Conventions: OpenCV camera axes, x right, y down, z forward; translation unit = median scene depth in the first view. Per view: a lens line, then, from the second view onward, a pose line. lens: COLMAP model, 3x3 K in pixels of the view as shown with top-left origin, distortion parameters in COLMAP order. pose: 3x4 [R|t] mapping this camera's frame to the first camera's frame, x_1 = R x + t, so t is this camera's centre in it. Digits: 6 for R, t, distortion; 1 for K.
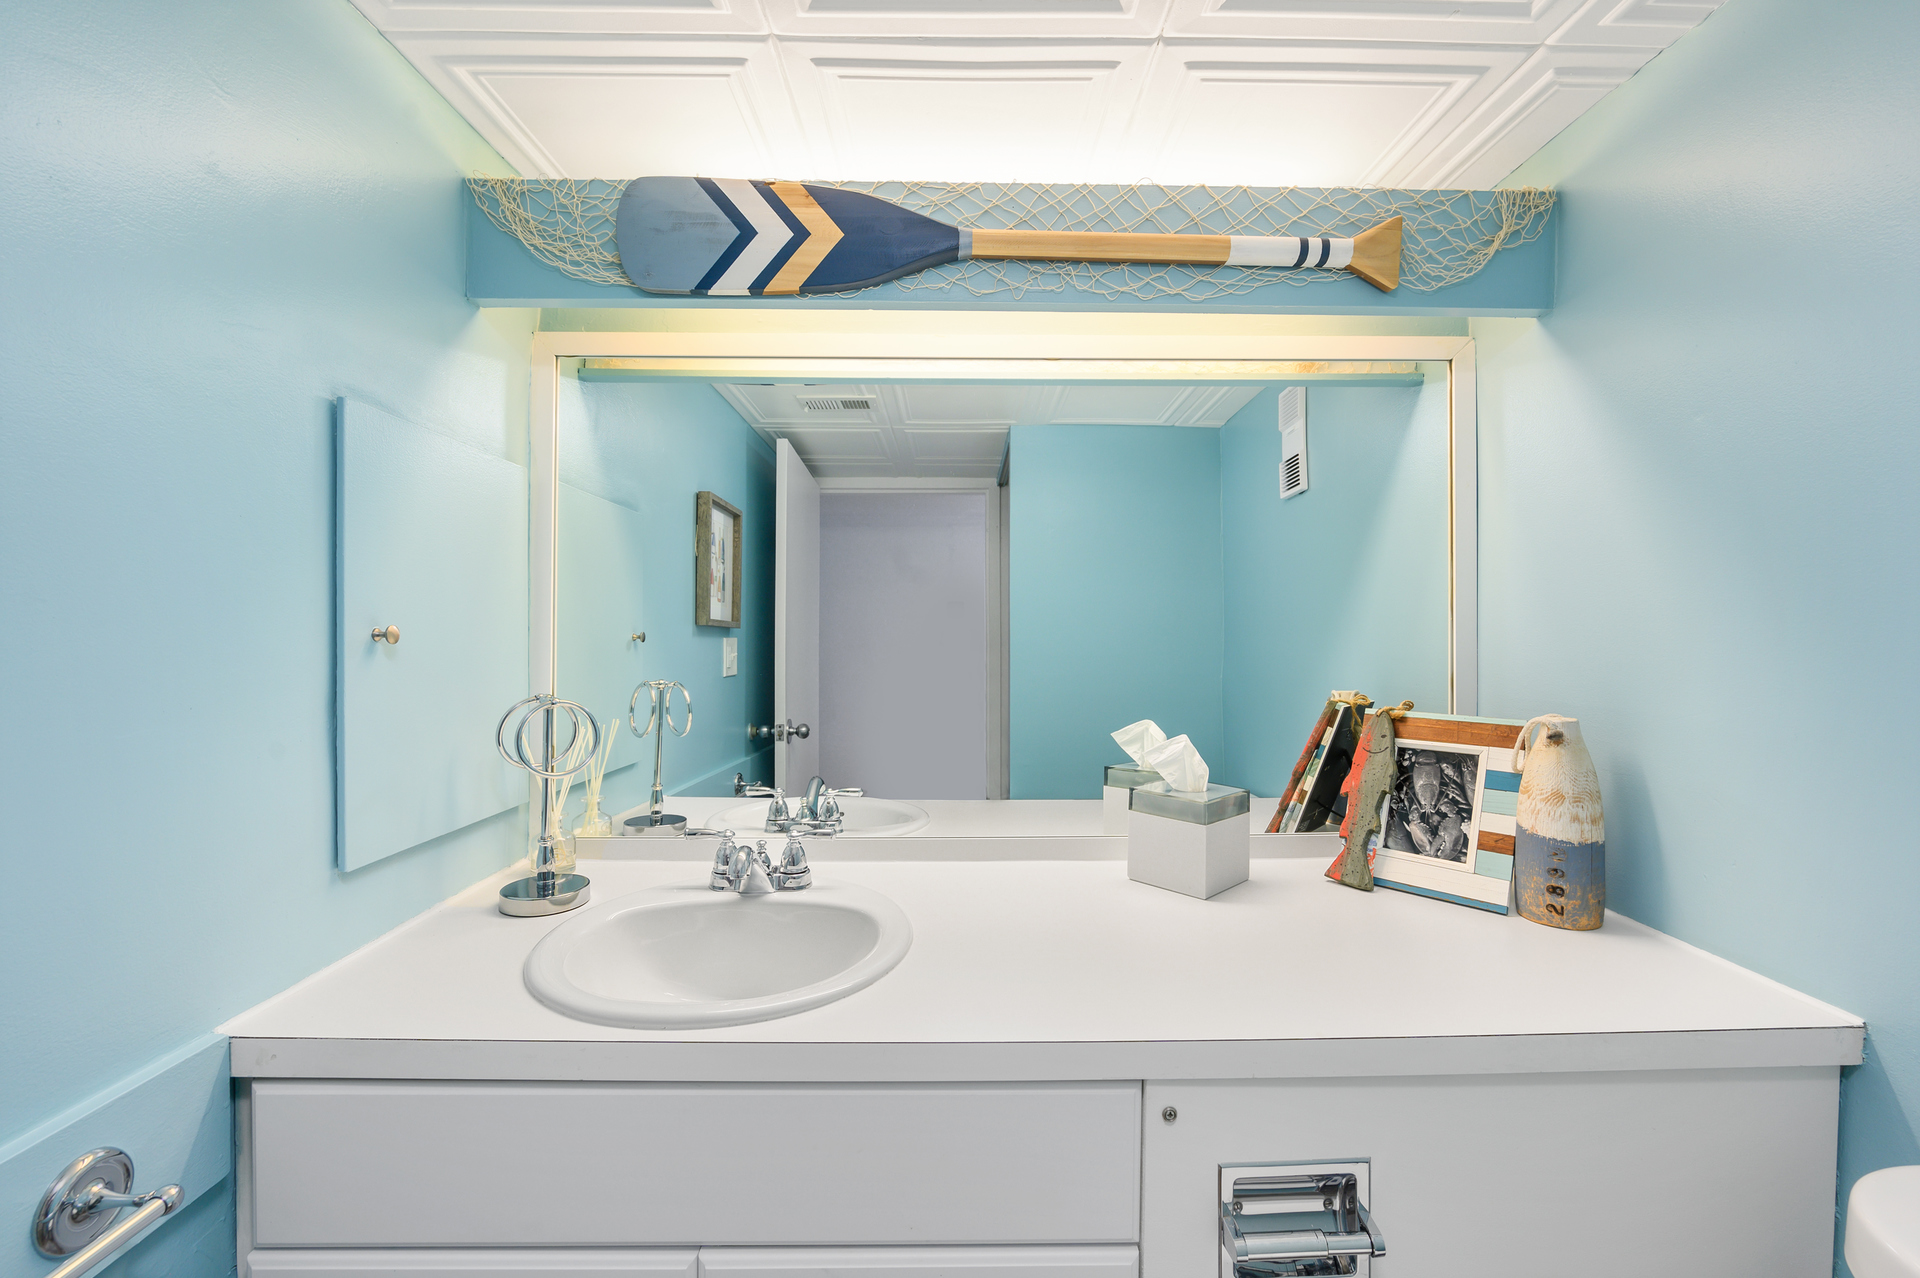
lens RADIAL K [[823.2, 0, 960.0], [0, 823.2, 639.0], [0, 0, 1]] dist [-0.008391, -0.000160]
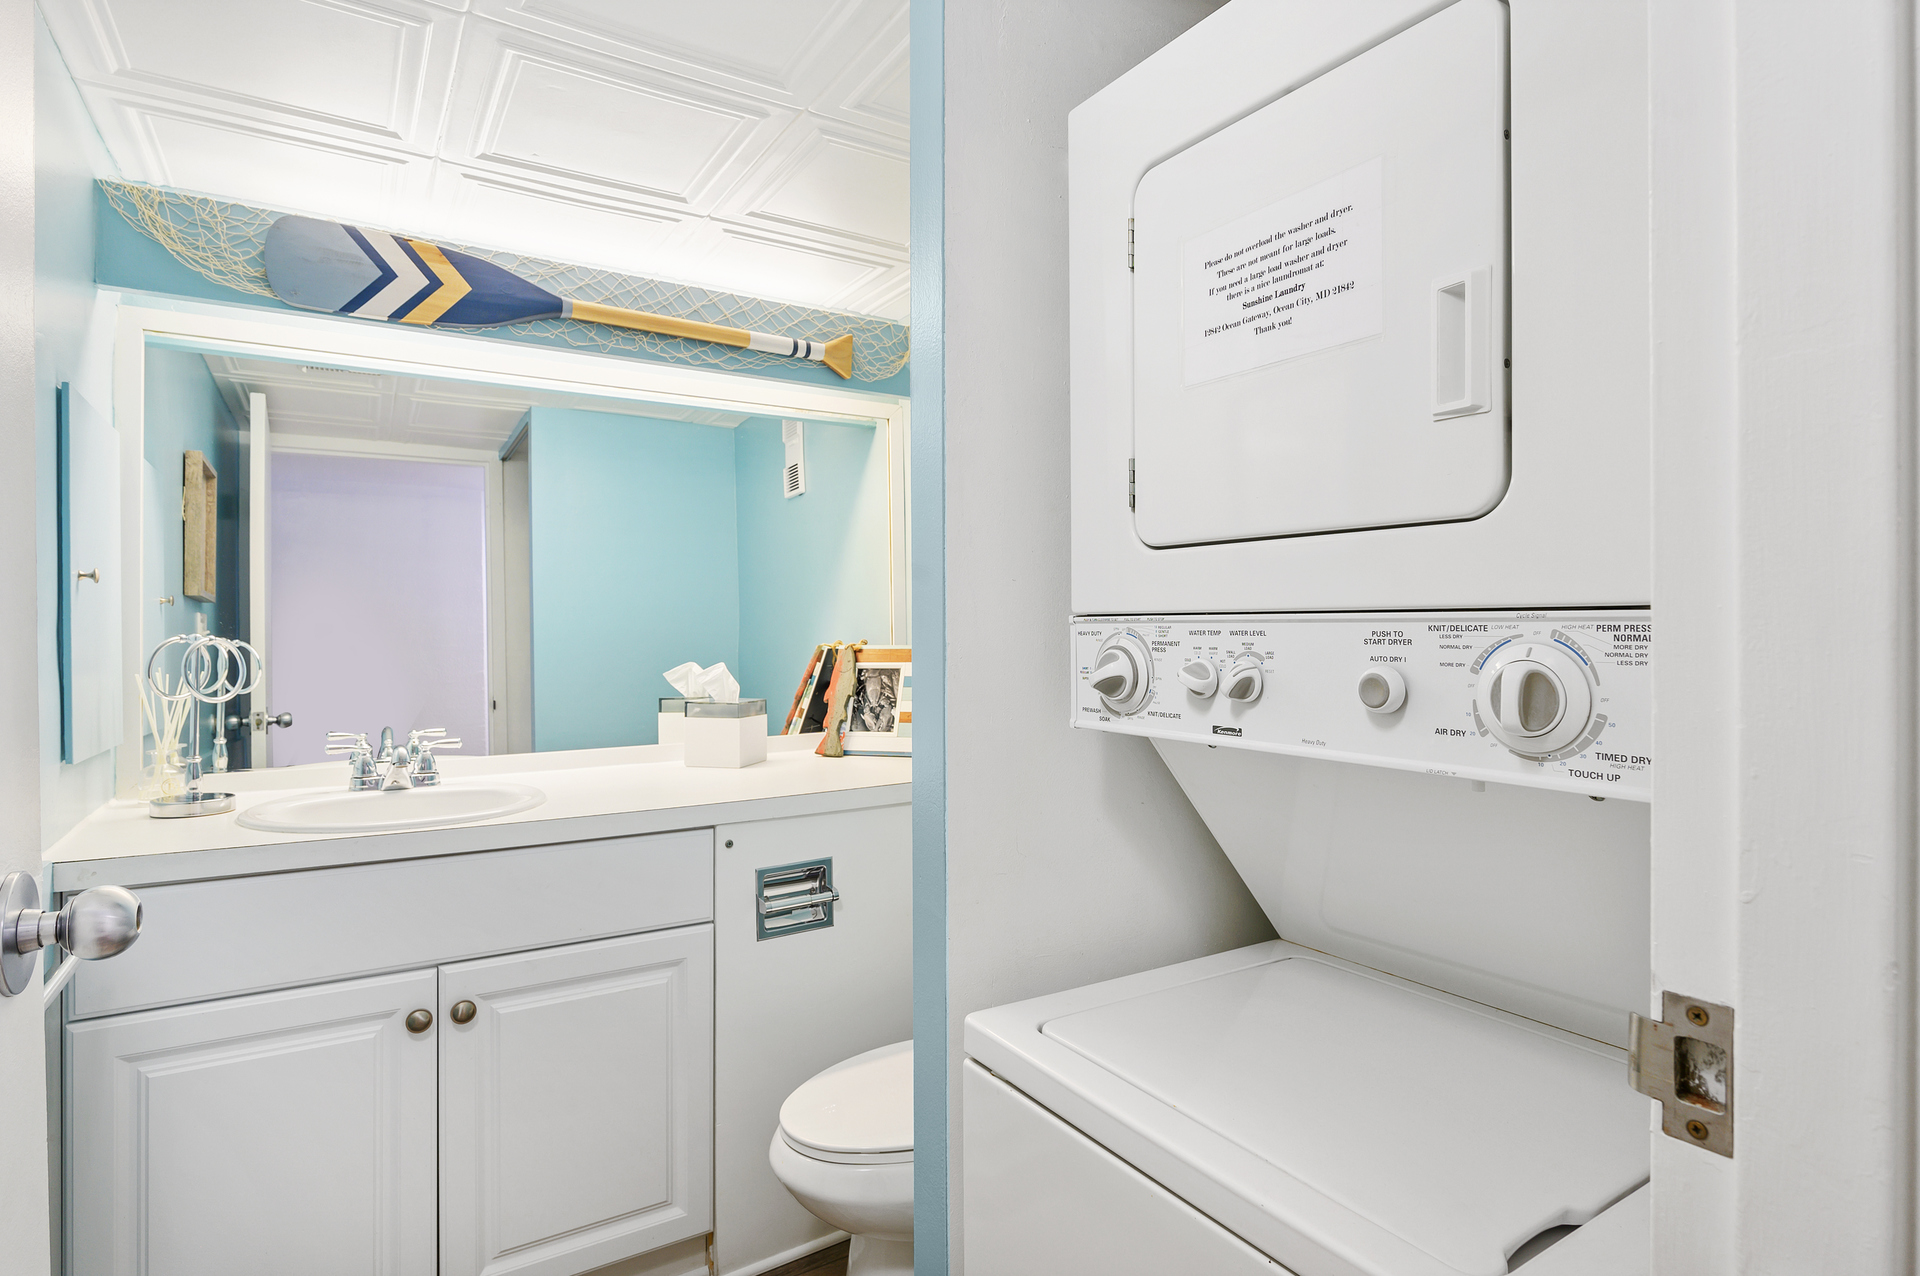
lens RADIAL K [[975.4, 0, 960.0], [0, 975.4, 638.0], [0, 0, 1]] dist [0.002806, -0.000034]
pose [[0.855451, -0.010967, 0.517767, -0.279937], [0.014262, 0.999895, -0.002384, 0.089381], [-0.517687, 0.009424, 0.855518, -0.743276]]
